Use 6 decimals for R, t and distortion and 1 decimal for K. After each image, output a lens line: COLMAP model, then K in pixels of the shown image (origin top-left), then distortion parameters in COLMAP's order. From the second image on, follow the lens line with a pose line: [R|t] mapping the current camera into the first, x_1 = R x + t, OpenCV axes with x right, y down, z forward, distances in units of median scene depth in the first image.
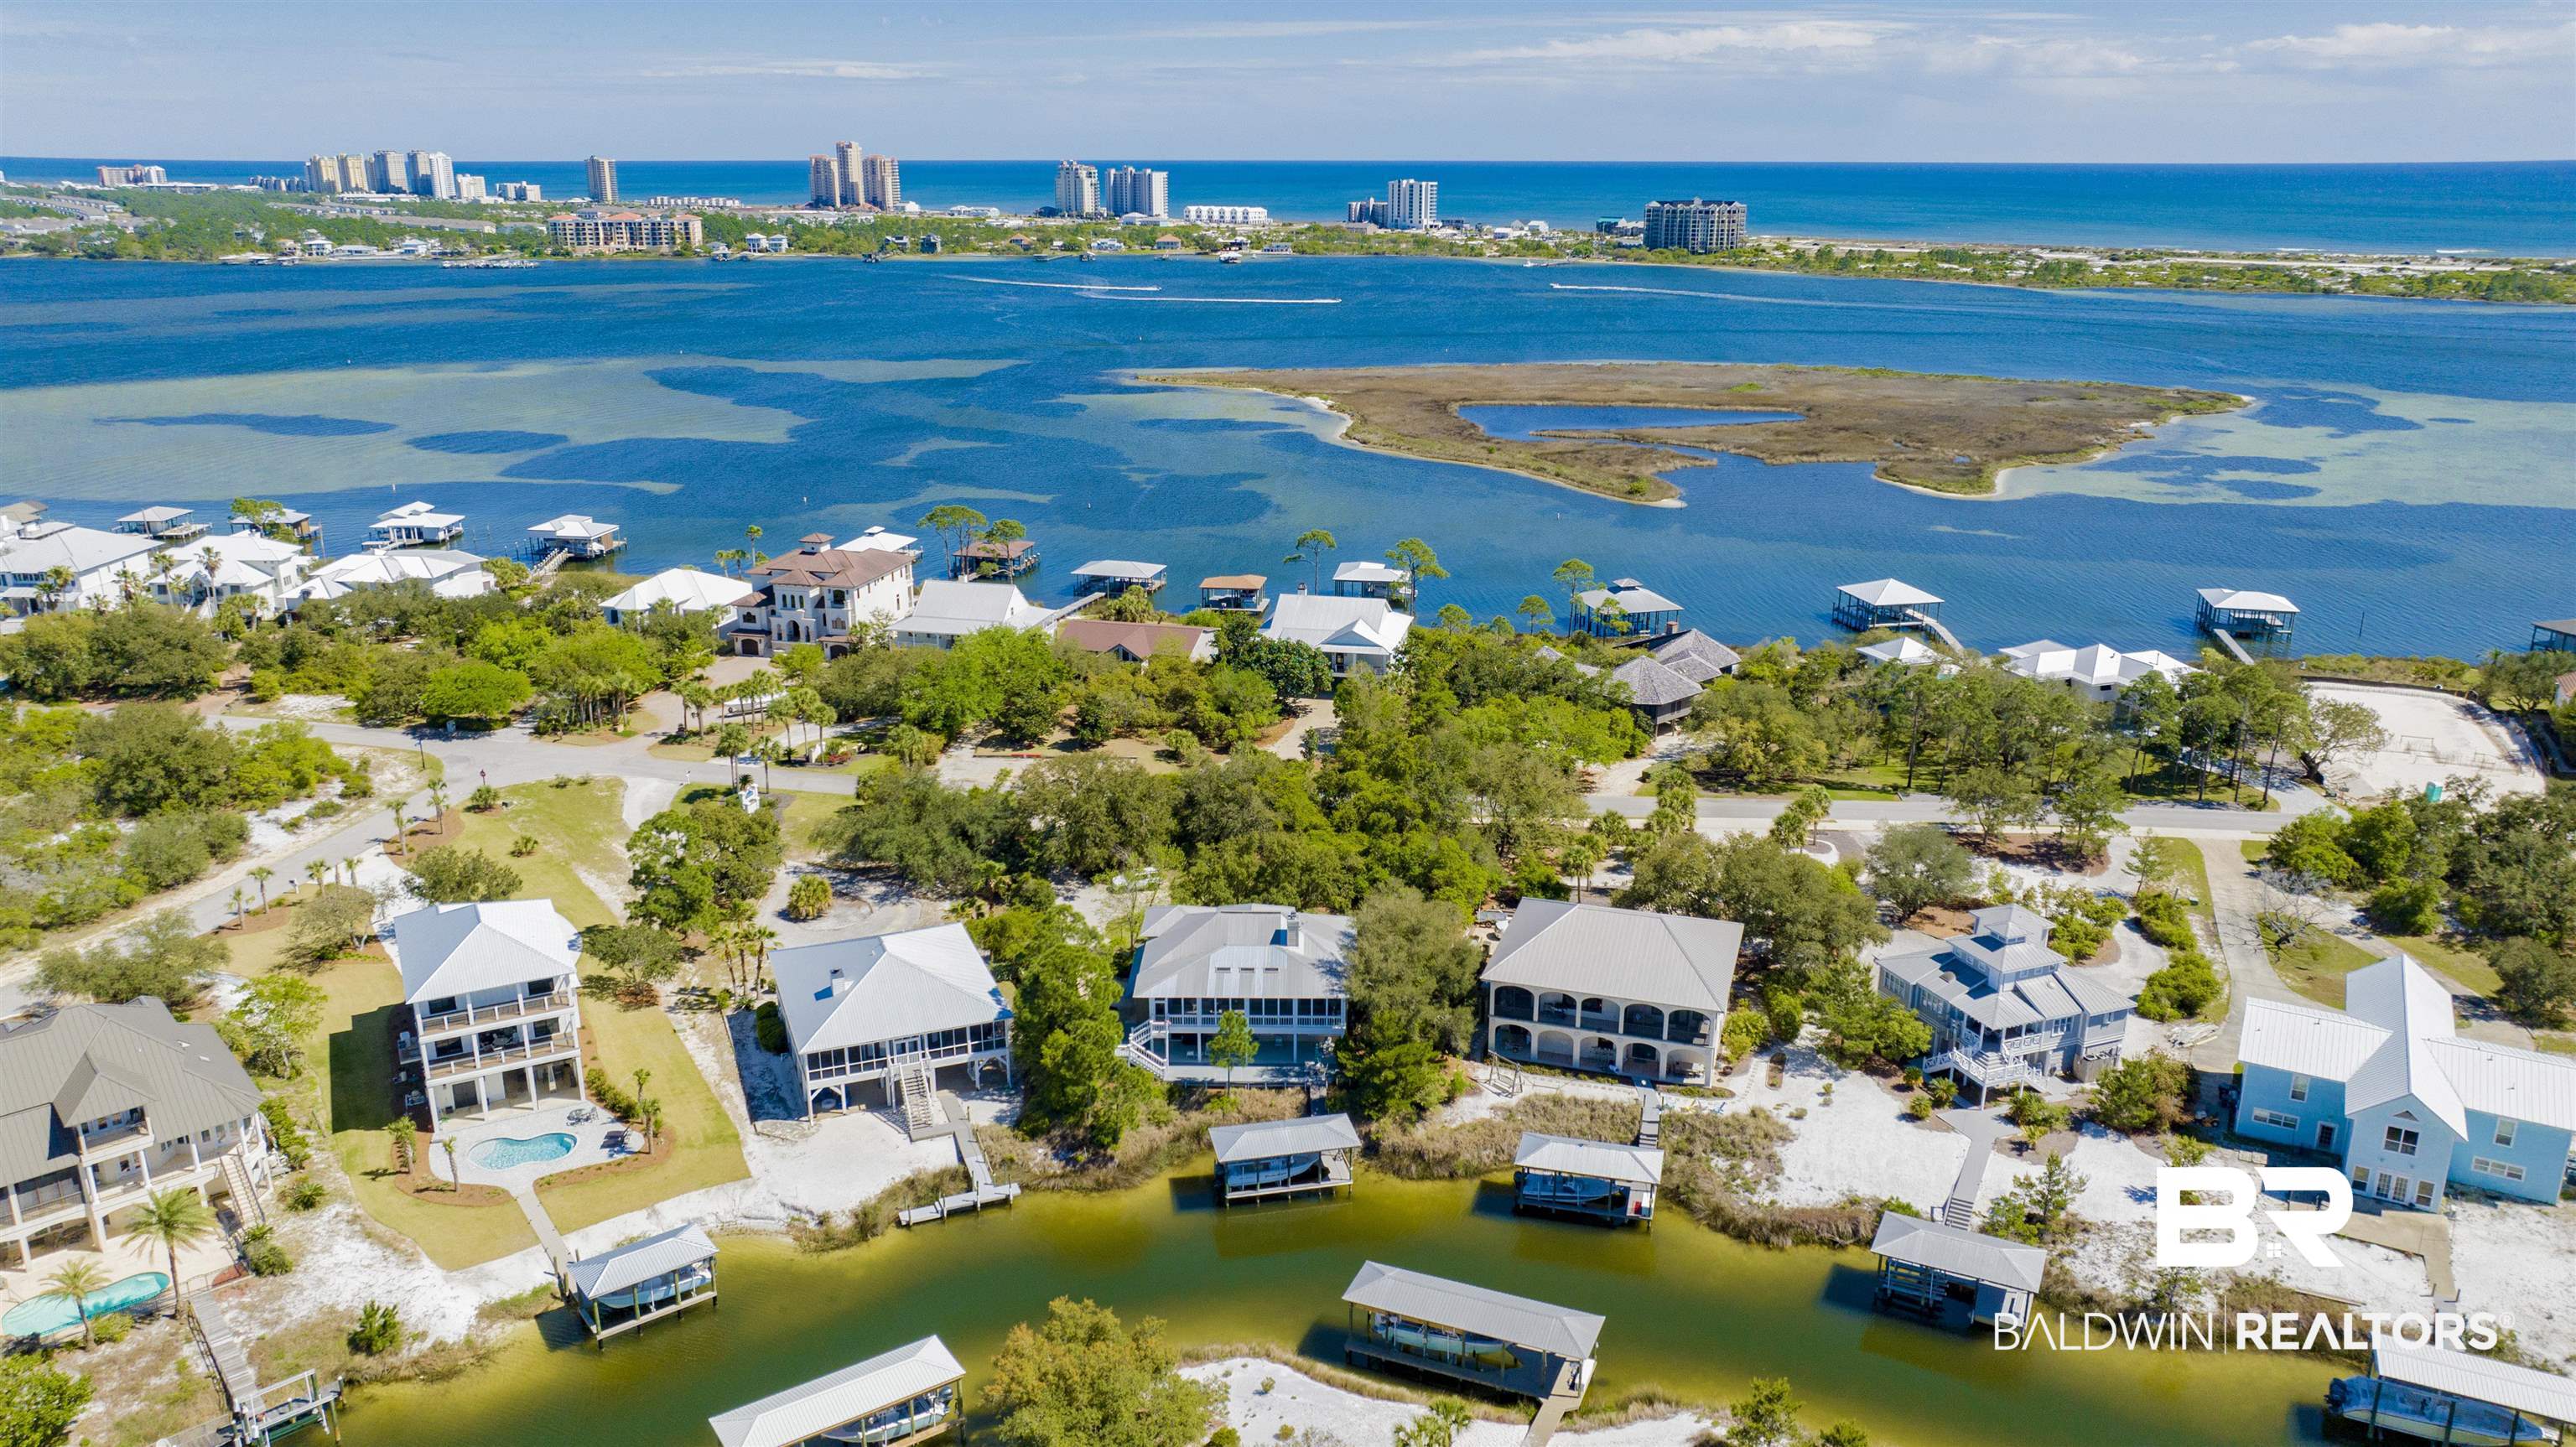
lens RADIAL K [[1816.1, 0, 1293.0], [0, 1816.1, 770.6], [0, 0, 1]] dist [-0.001921, 0.001919]
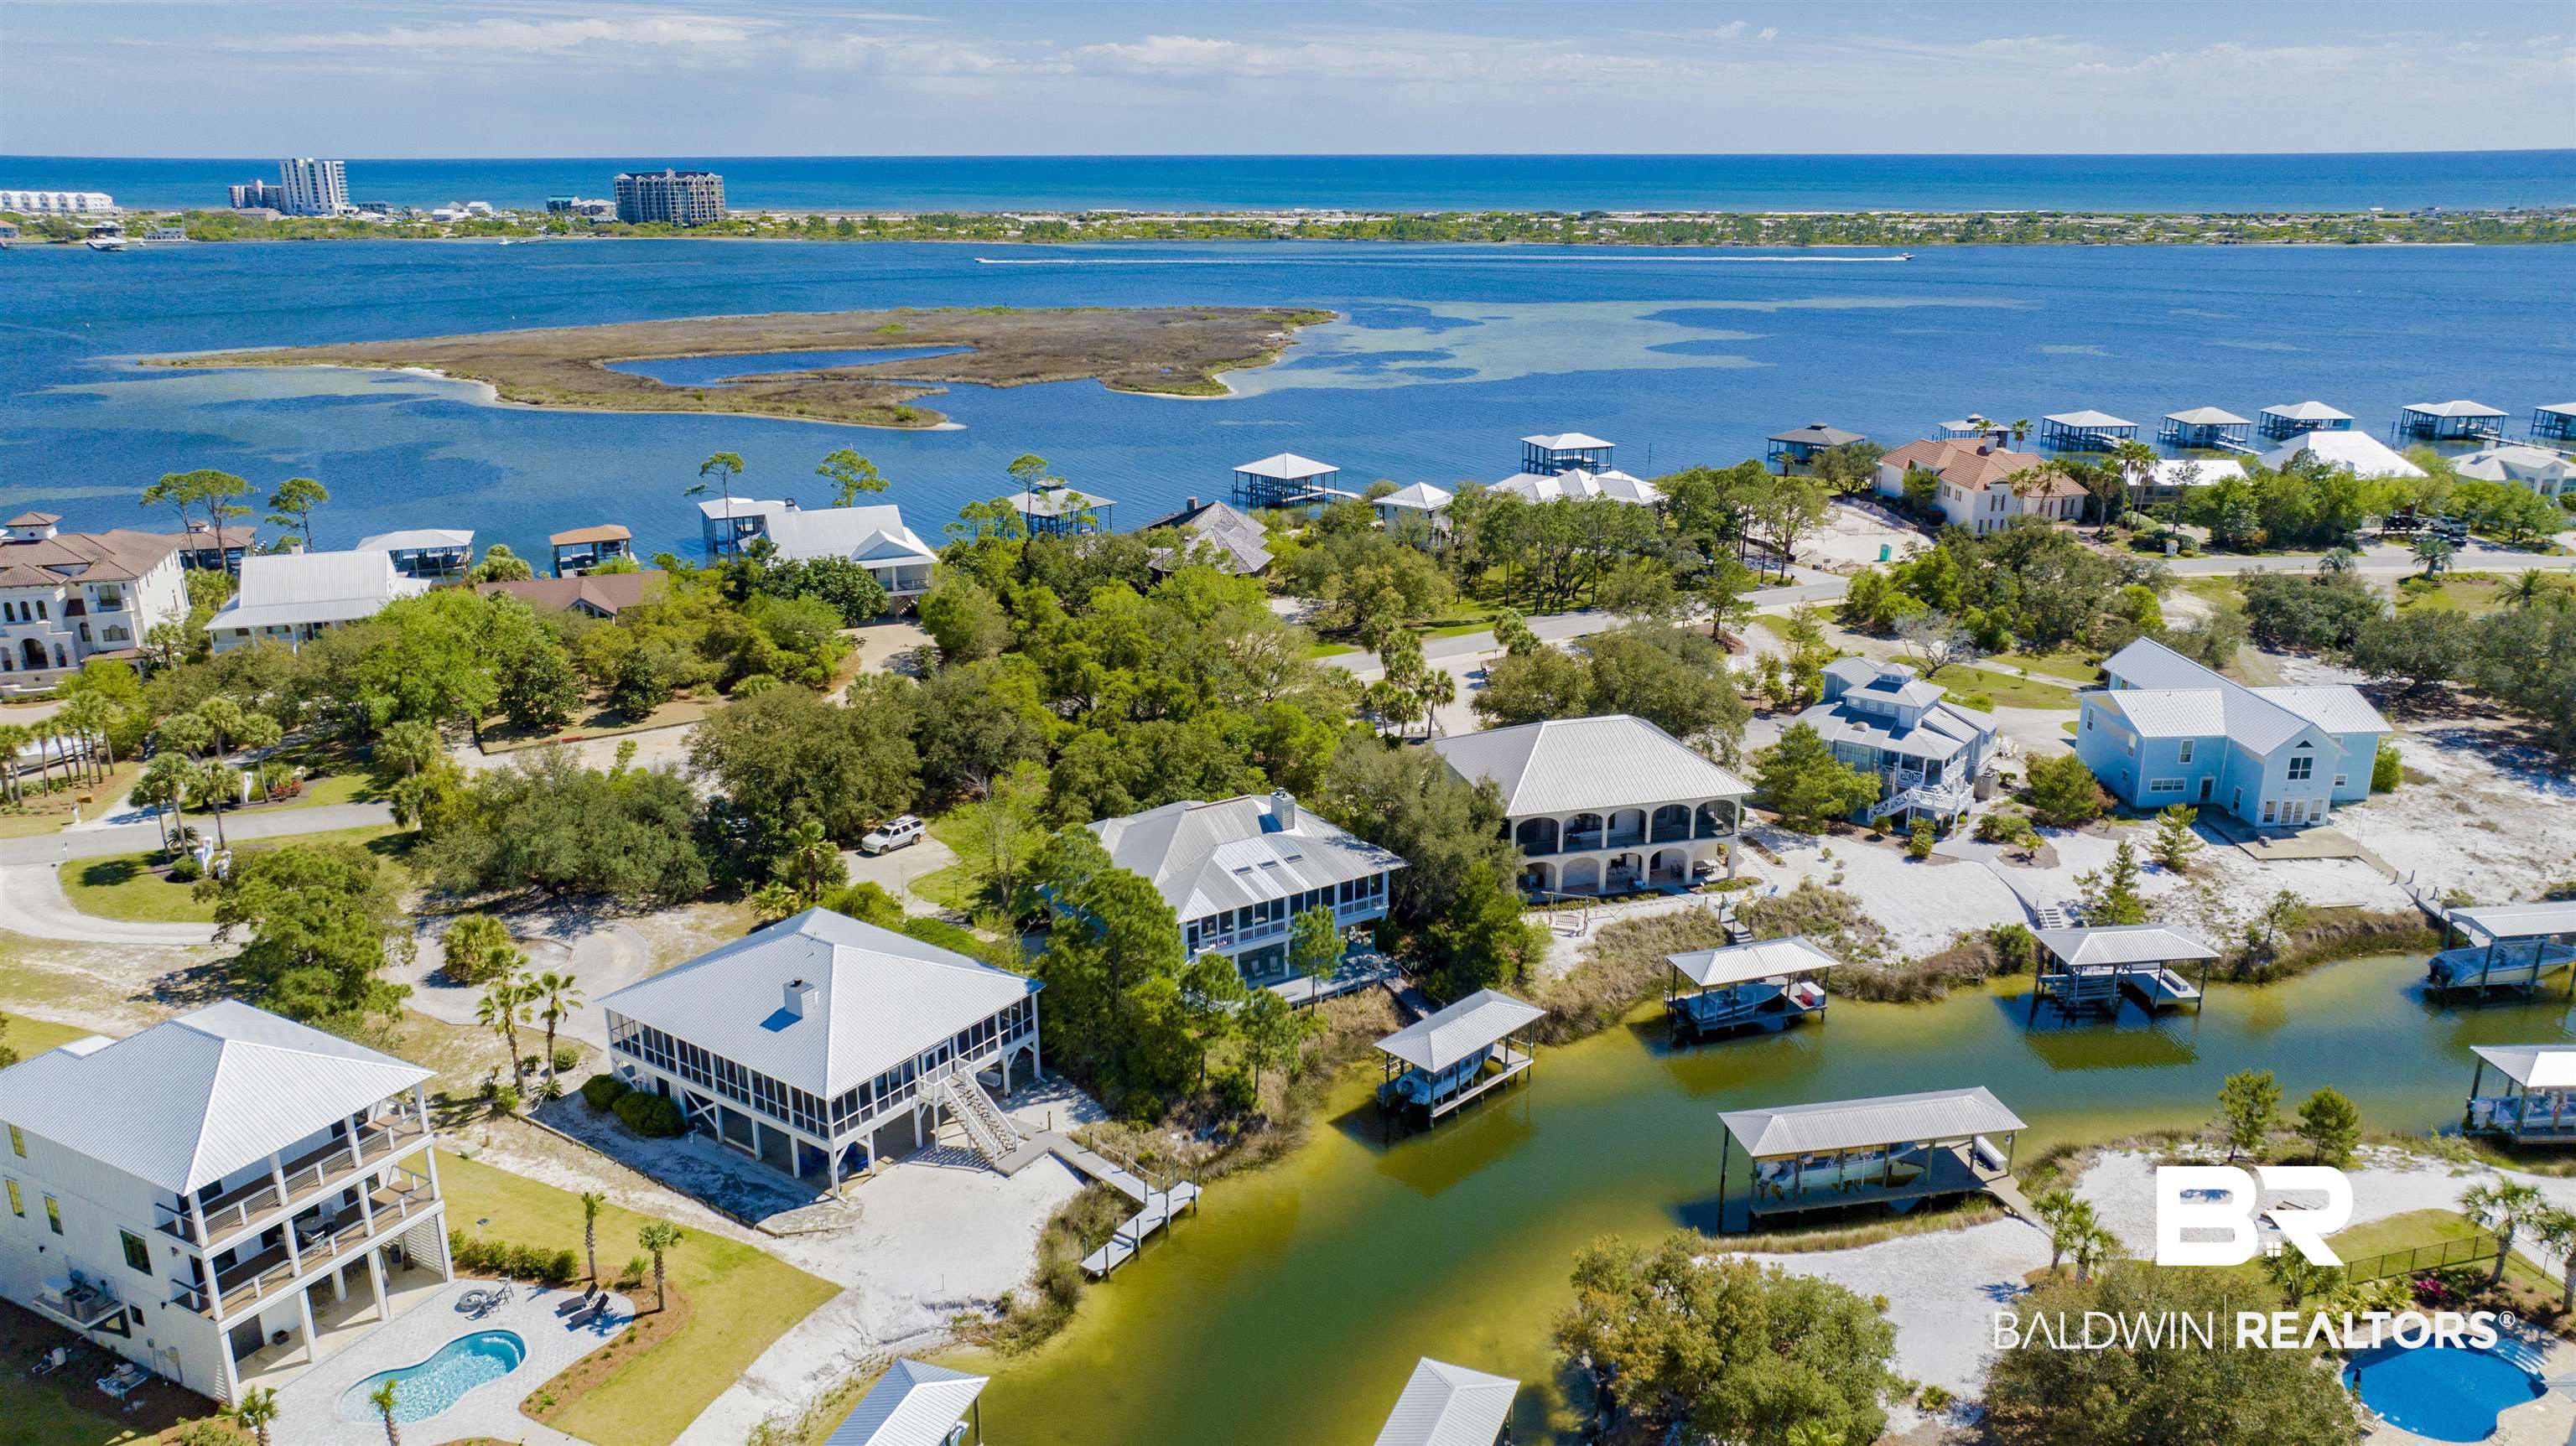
lens RADIAL K [[1820.9, 0, 1288.0], [0, 1820.9, 723.0], [0, 0, 1]] dist [-0.028802, 0.054743]
pose [[0.836996, -0.165589, 0.521553, -0.436957], [0.178478, 0.983604, 0.025862, 0.028916], [-0.517284, 0.071440, 0.852827, 0.306060]]
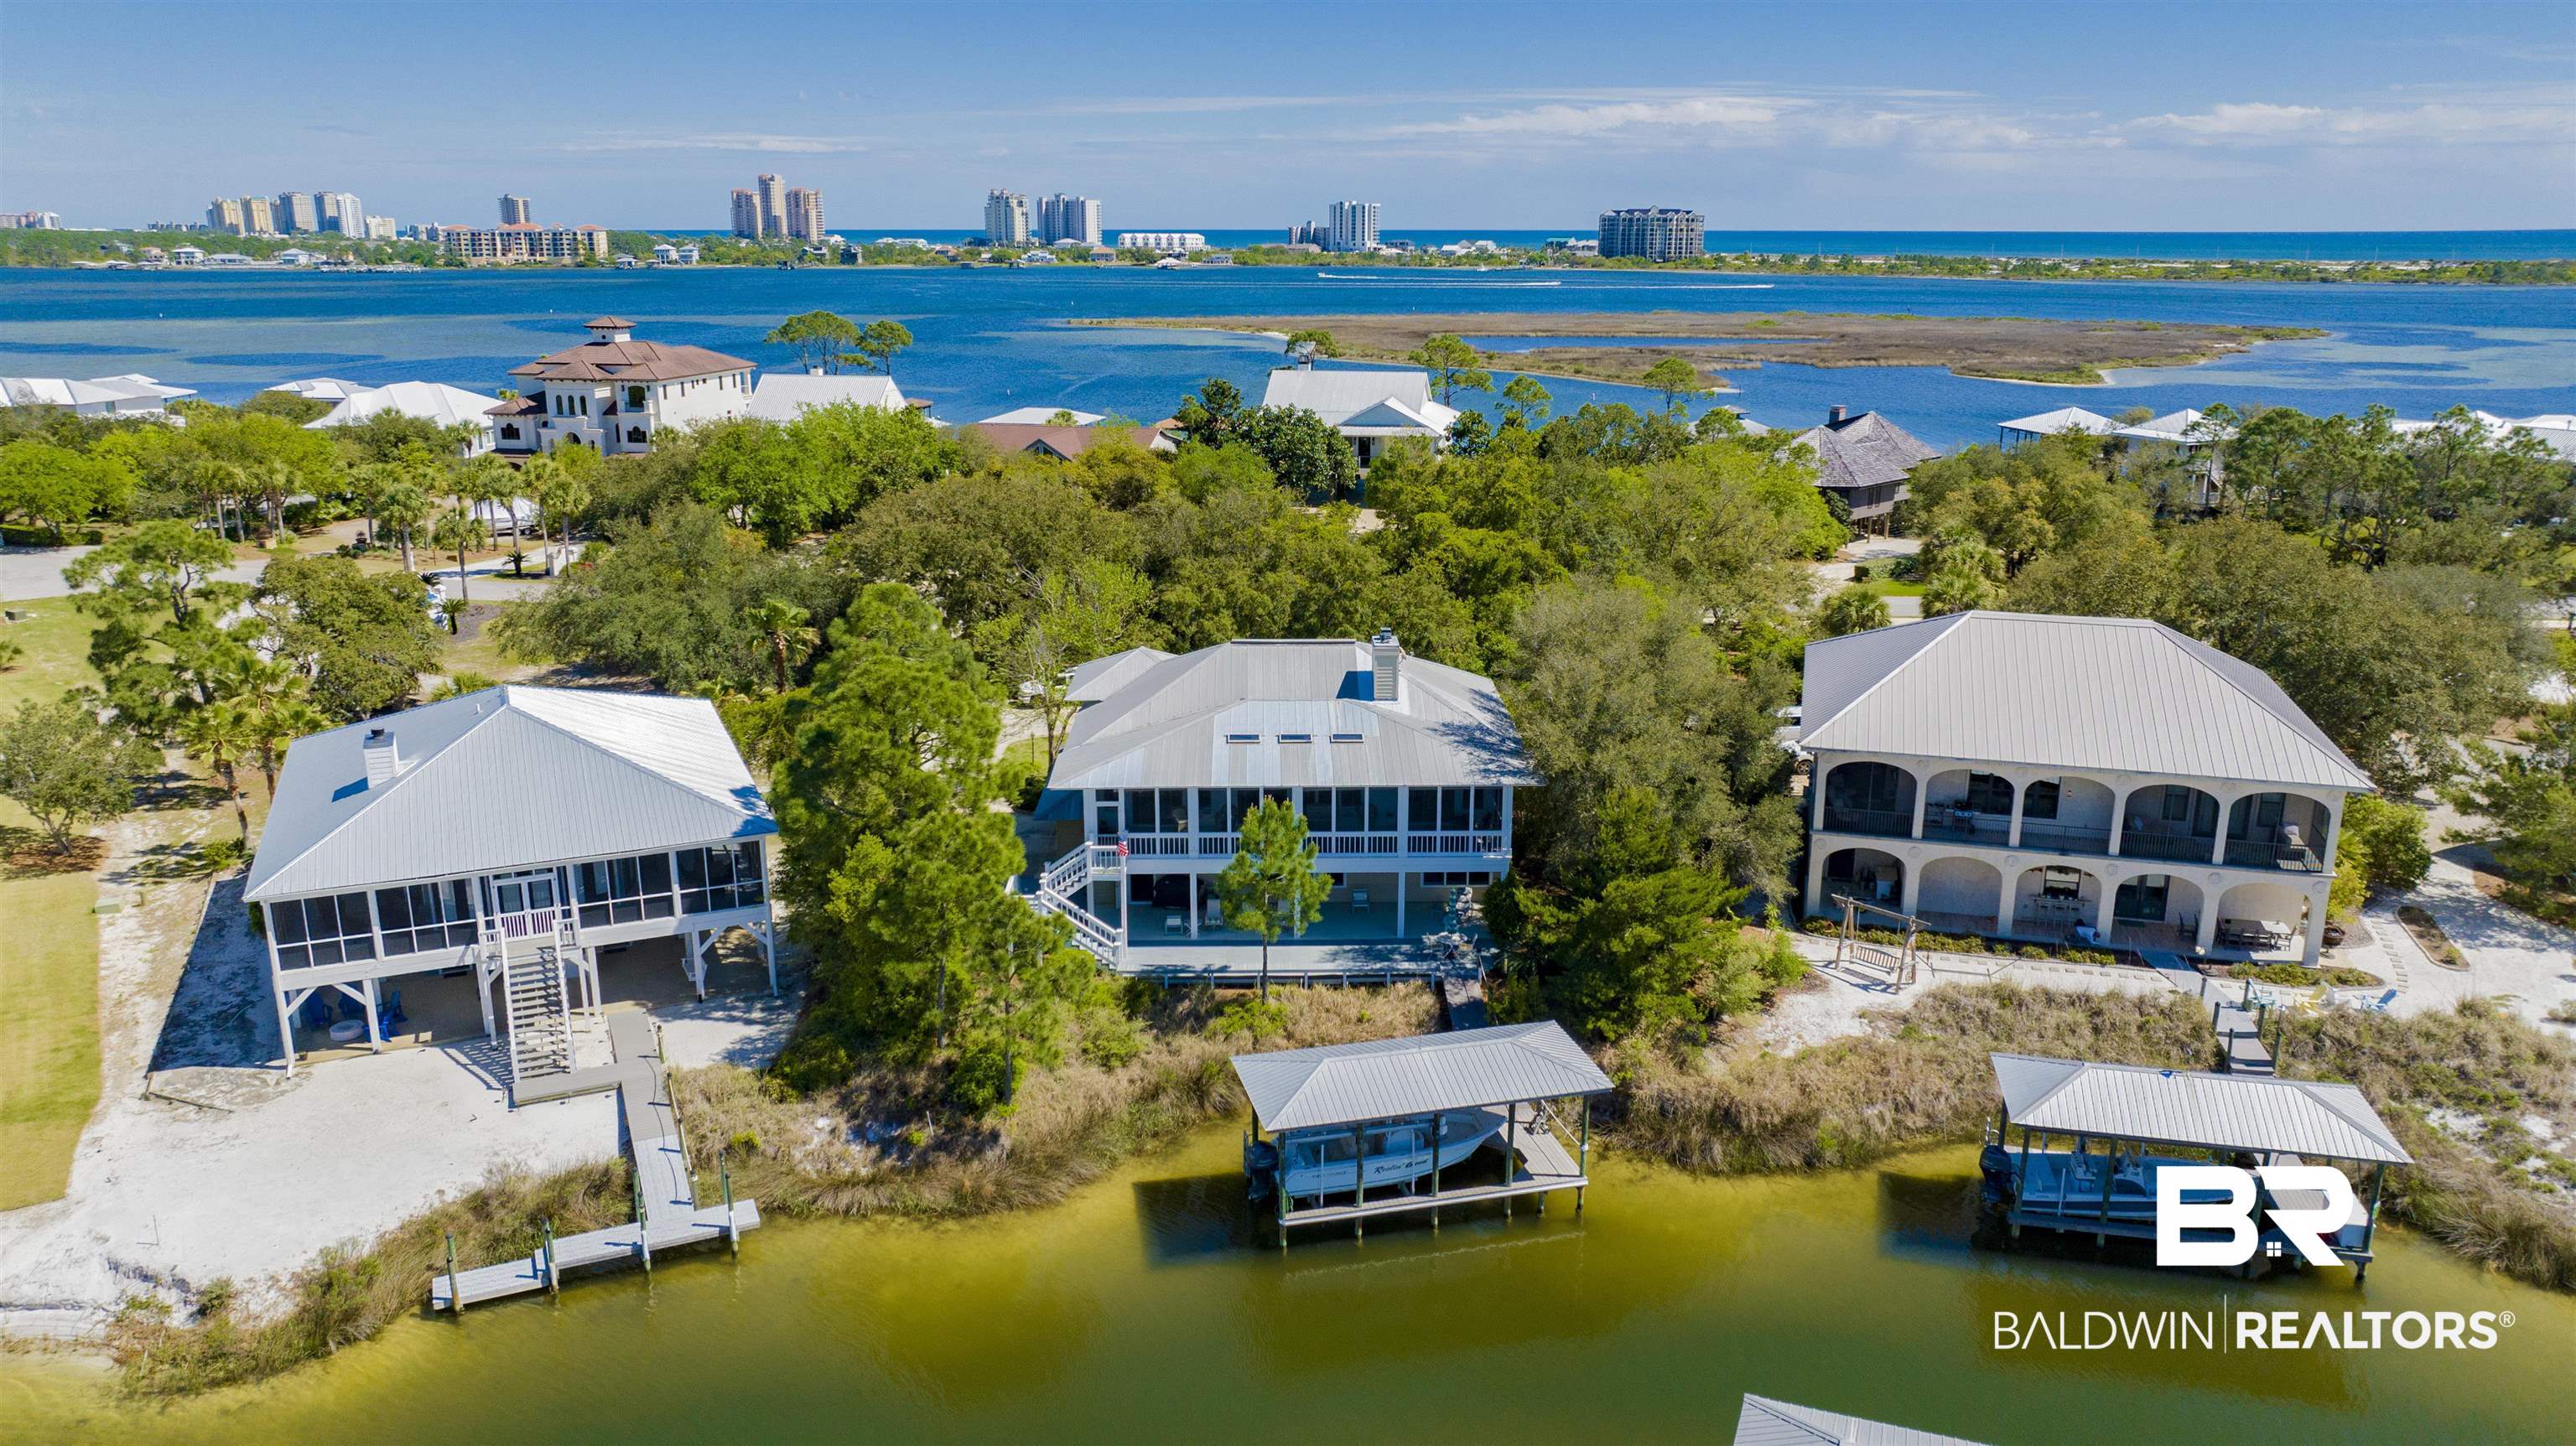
lens RADIAL K [[1798.9, 0, 1288.0], [0, 1798.9, 723.0], [0, 0, 1]] dist [-0.005873, 0.003763]
pose [[0.999223, -0.008181, 0.038560, -0.045313], [0.010505, 0.998115, -0.060463, 0.136075], [-0.037993, 0.060822, 0.997425, 0.548738]]
